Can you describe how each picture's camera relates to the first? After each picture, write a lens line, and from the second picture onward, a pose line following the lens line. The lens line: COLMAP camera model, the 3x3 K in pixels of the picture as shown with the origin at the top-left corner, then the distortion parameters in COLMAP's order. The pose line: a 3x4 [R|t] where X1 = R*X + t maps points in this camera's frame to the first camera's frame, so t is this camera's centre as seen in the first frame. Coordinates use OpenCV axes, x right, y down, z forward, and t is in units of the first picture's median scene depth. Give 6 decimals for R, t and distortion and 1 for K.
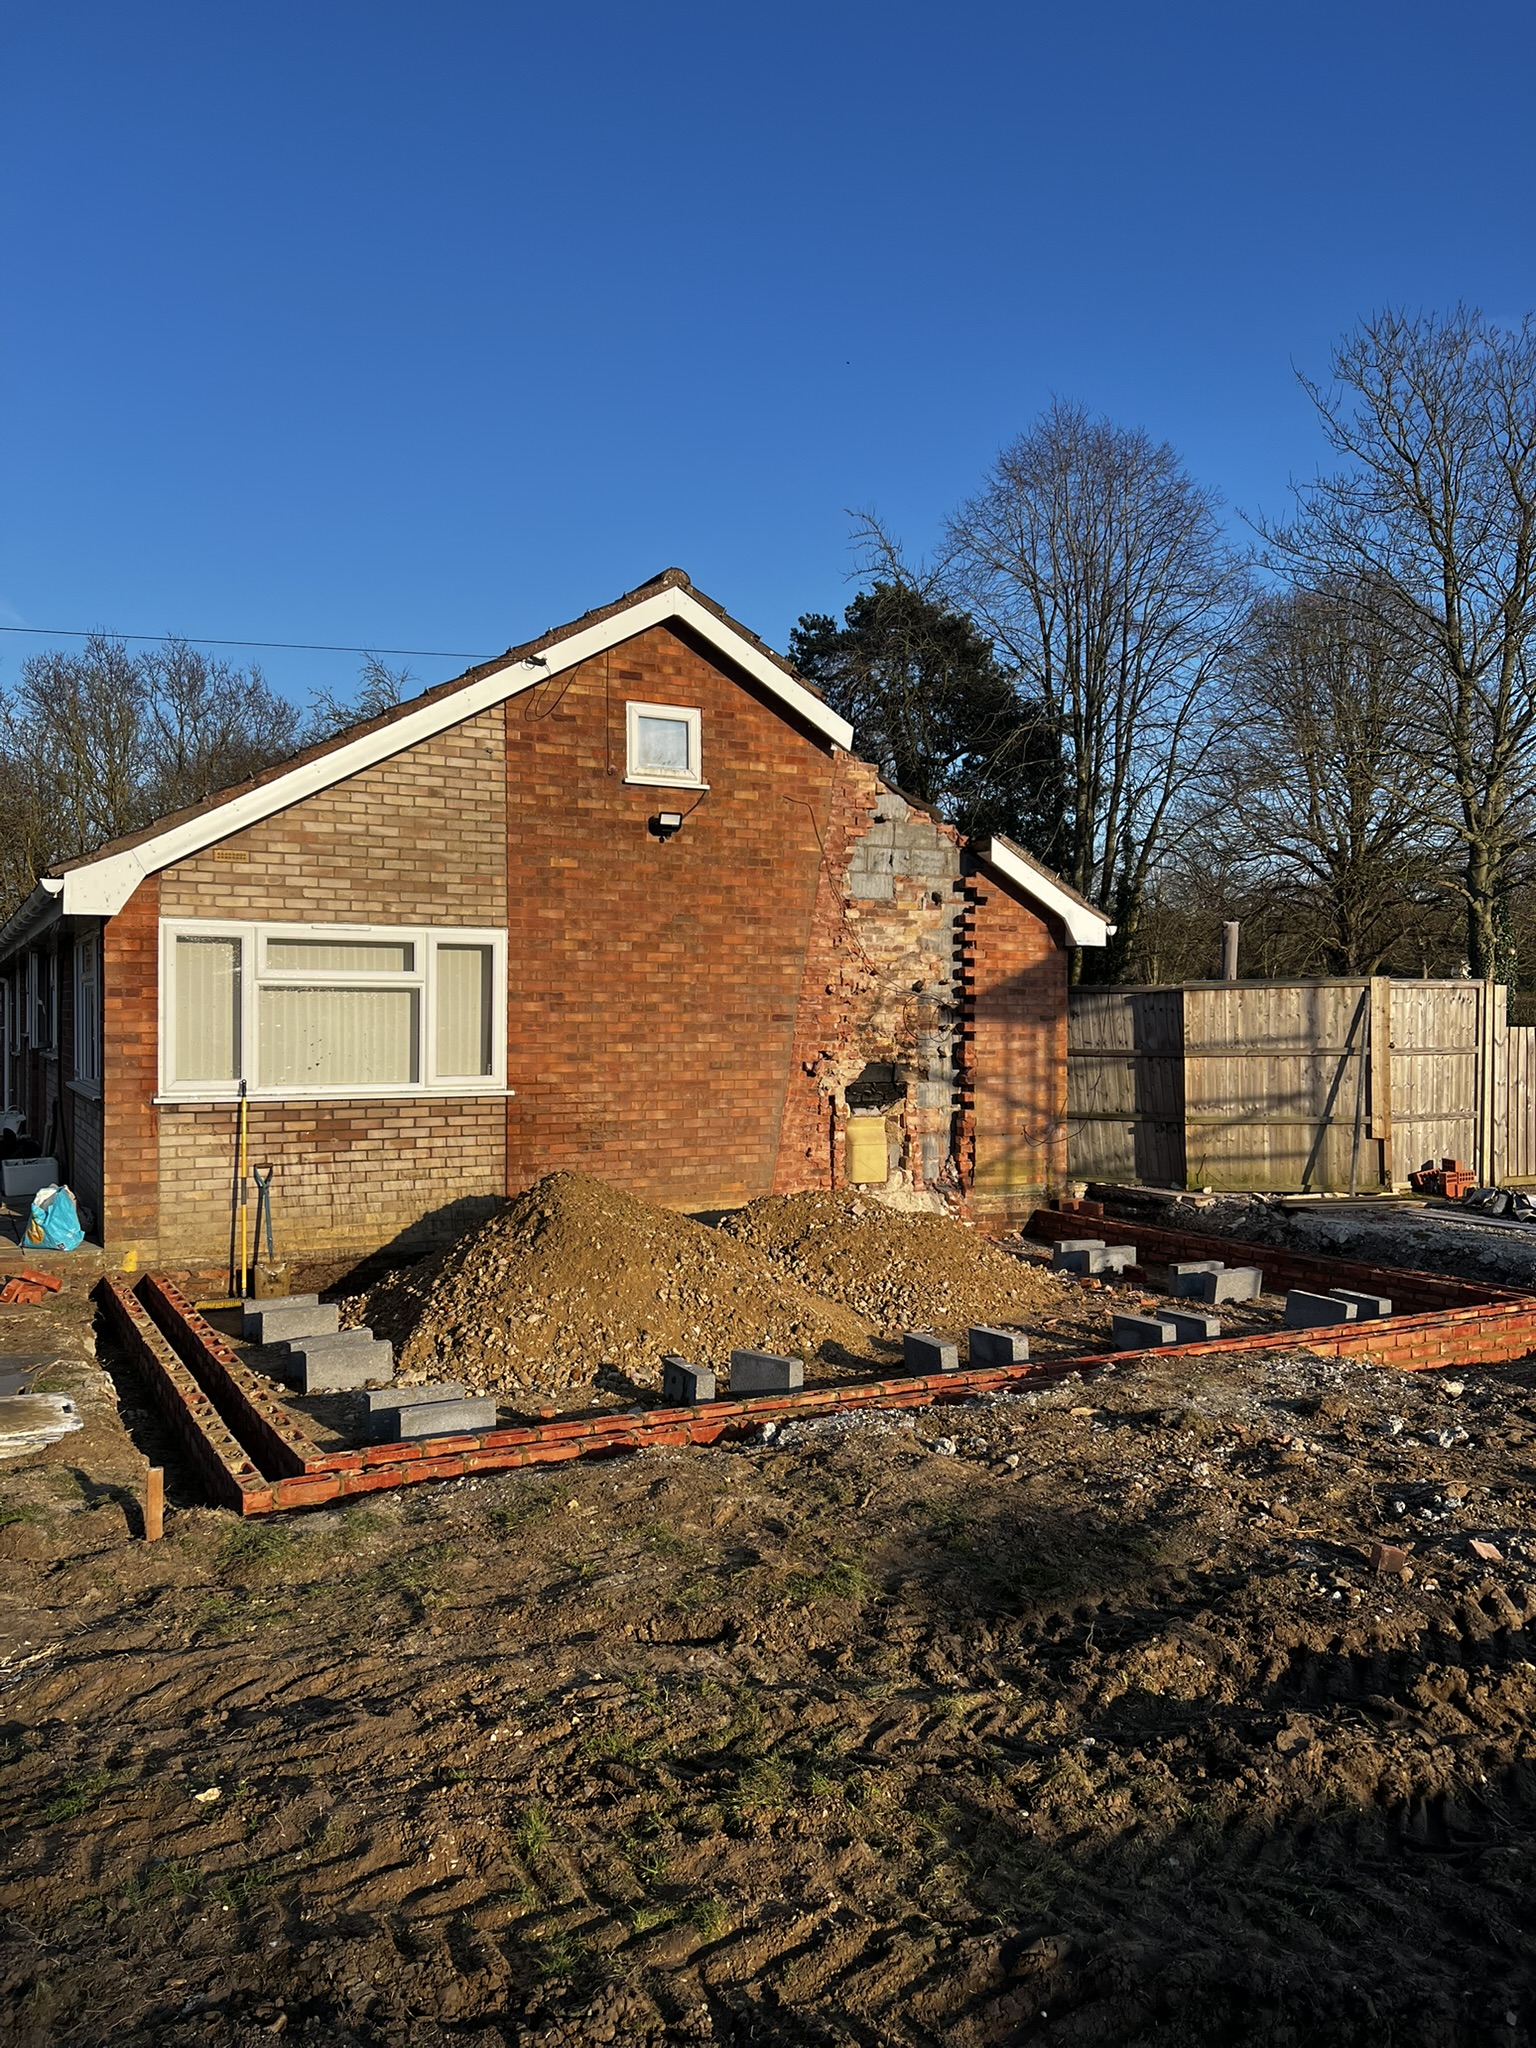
lens RADIAL K [[1508.5, 0, 765.0], [0, 1508.5, 1034.2], [0, 0, 1]] dist [0.153212, -0.315158]
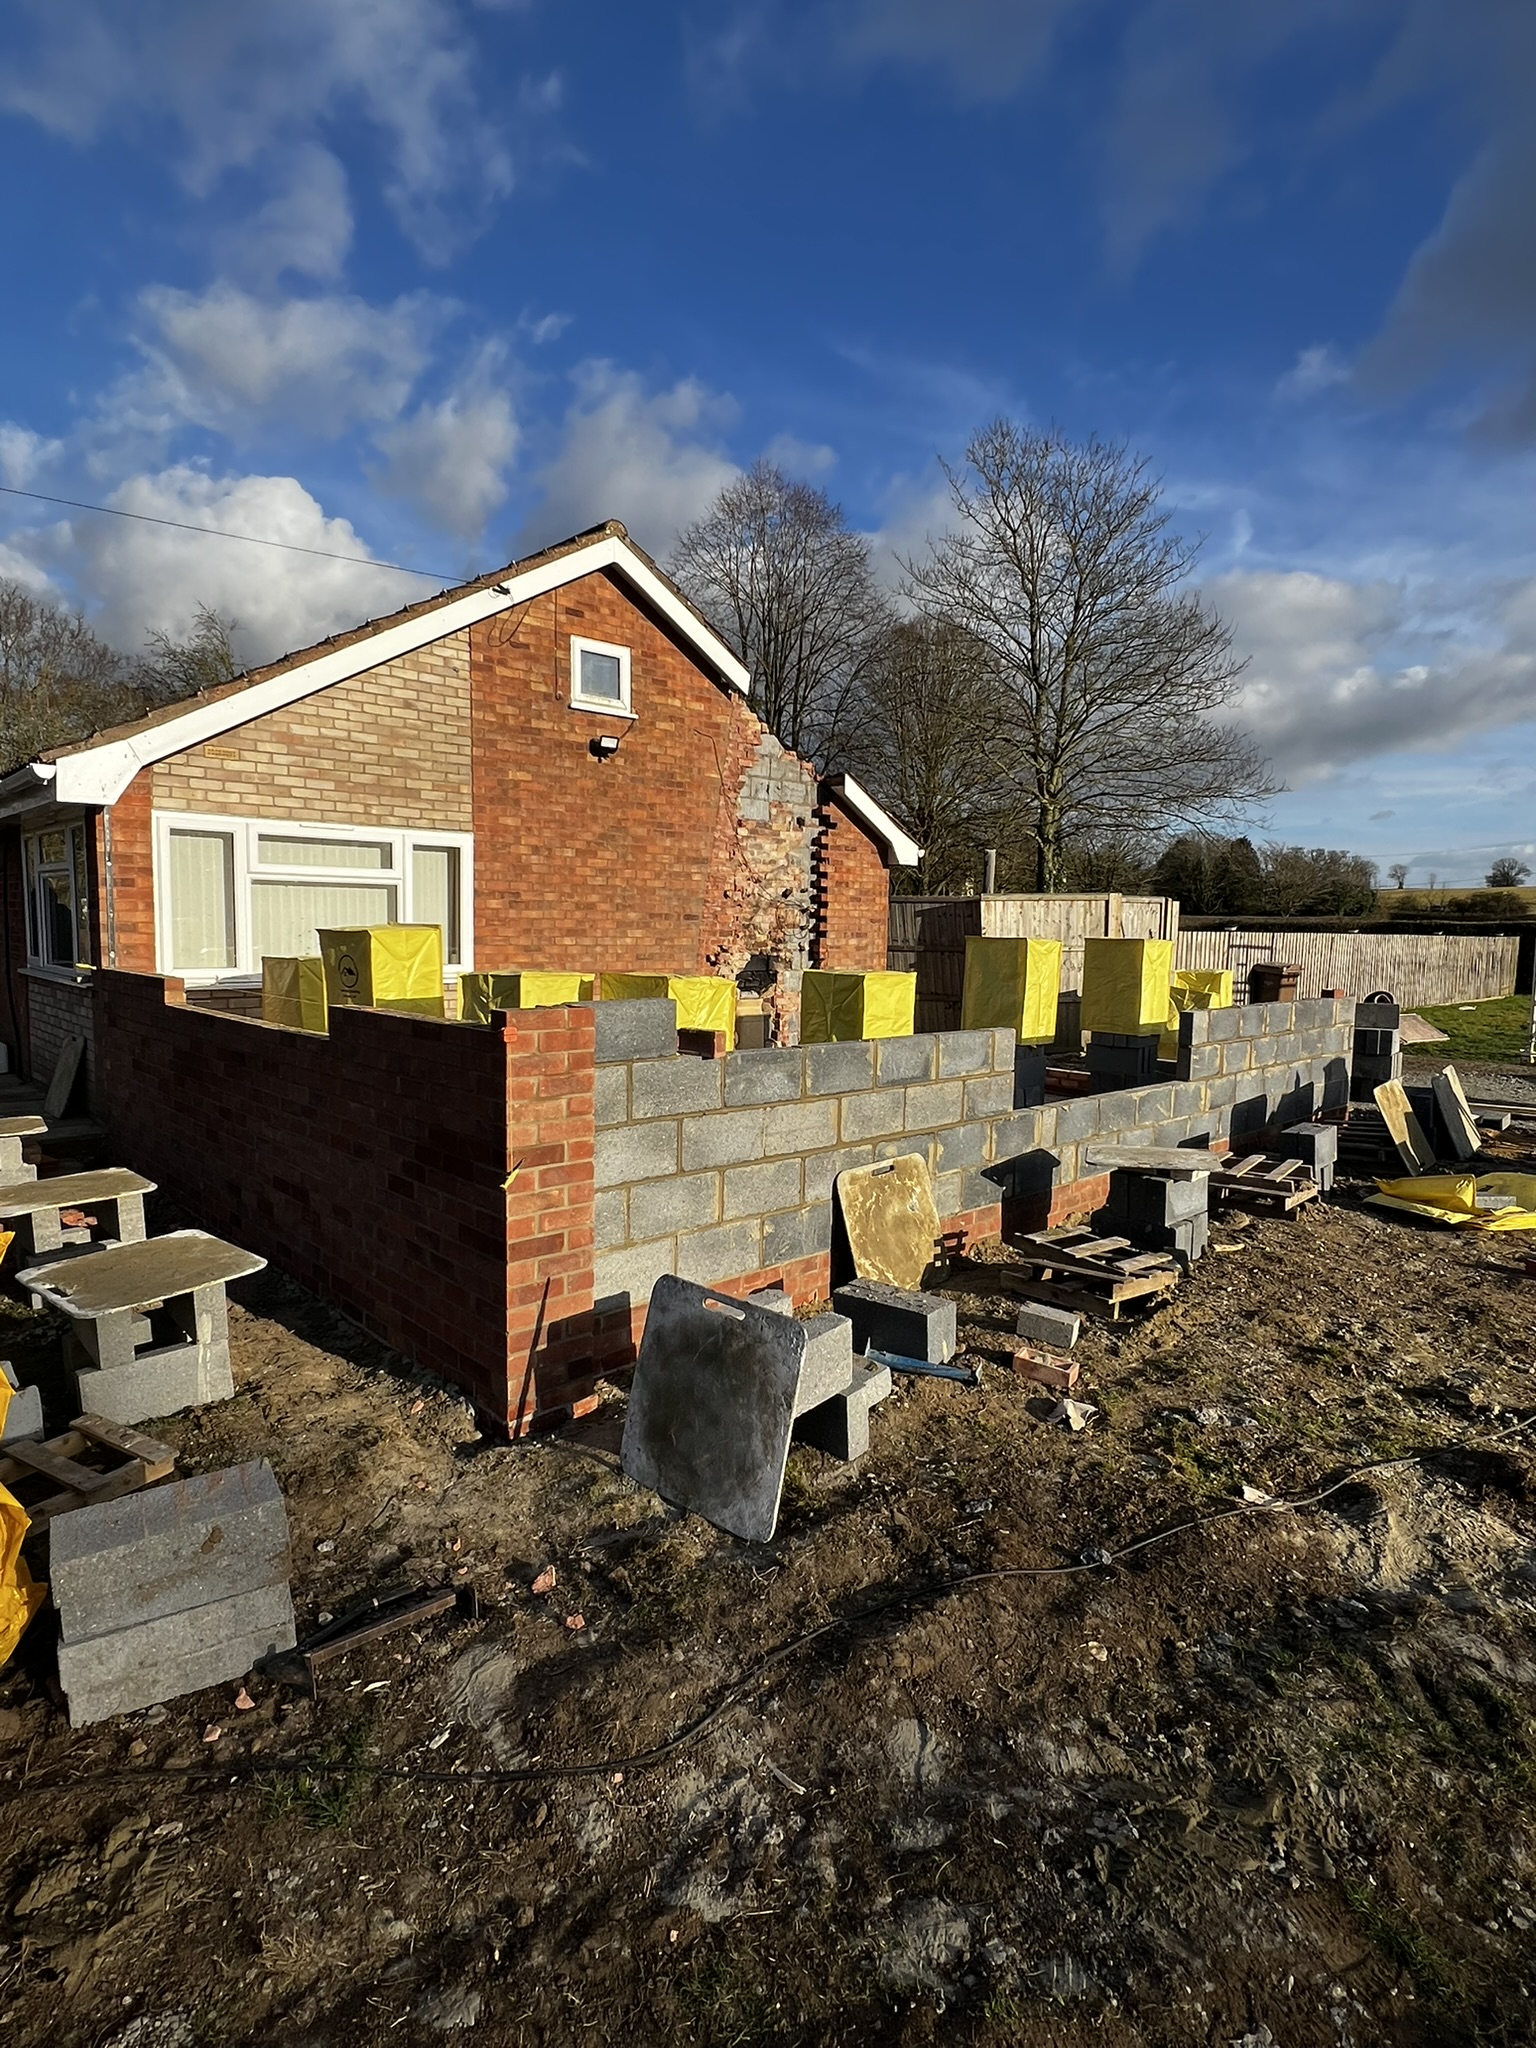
lens RADIAL K [[1084.1, 0, 770.3], [0, 1084.1, 1025.9], [0, 0, 1]] dist [0.001678, 0.001245]
pose [[0.965634, -0.011209, 0.259664, -0.157851], [-0.011097, 0.996381, 0.084276, 0.002056], [-0.259669, -0.084261, 0.962015, 0.153354]]
